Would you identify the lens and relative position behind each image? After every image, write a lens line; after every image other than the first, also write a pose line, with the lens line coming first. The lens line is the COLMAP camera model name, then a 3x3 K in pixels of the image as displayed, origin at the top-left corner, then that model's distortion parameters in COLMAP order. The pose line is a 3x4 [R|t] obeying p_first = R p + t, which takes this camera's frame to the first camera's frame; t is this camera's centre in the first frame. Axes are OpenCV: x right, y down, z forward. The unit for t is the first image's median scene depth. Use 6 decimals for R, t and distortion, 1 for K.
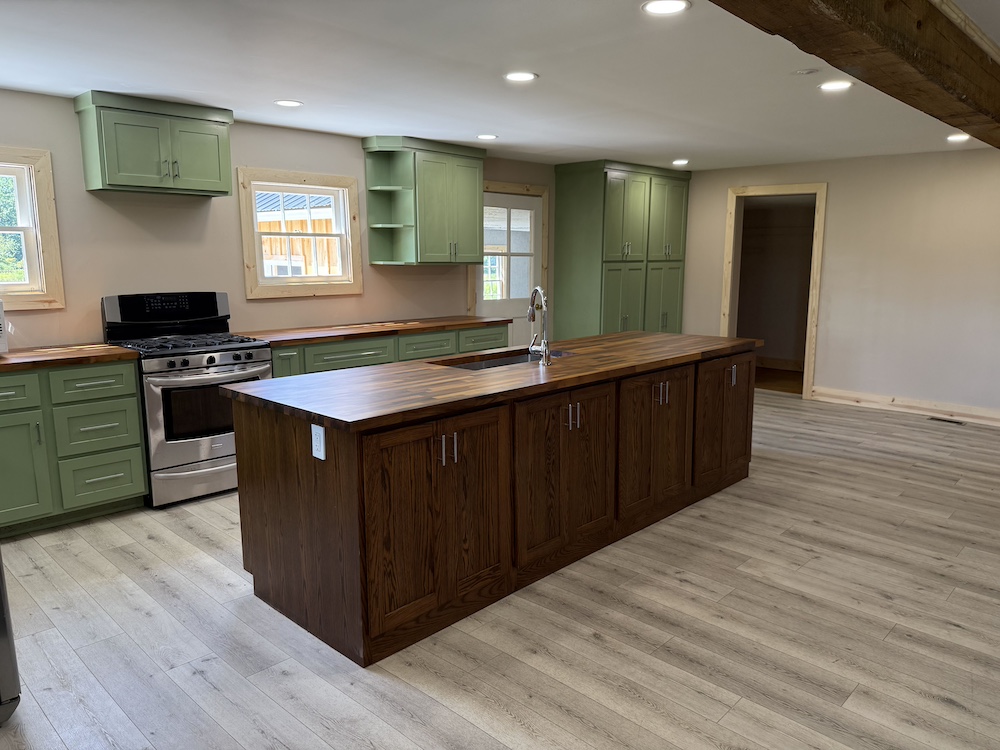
lens RADIAL K [[715.8, 0, 504.9], [0, 715.8, 377.7], [0, 0, 1]] dist [0.021127, -0.020970]
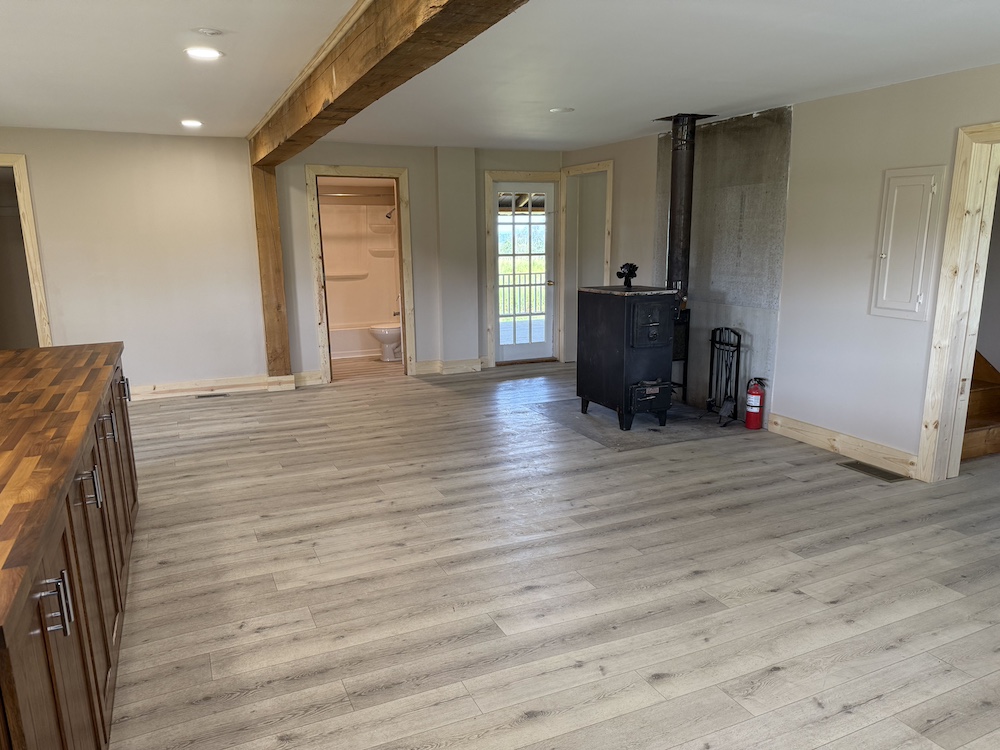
lens RADIAL K [[715.8, 0, 504.8], [0, 715.8, 373.8], [0, 0, 1]] dist [0.021127, -0.020970]
pose [[0.361175, -0.189072, 0.913129, -0.299248], [0.176634, 0.975372, 0.132096, -0.056426], [-0.915616, 0.113580, 0.385677, 0.326299]]
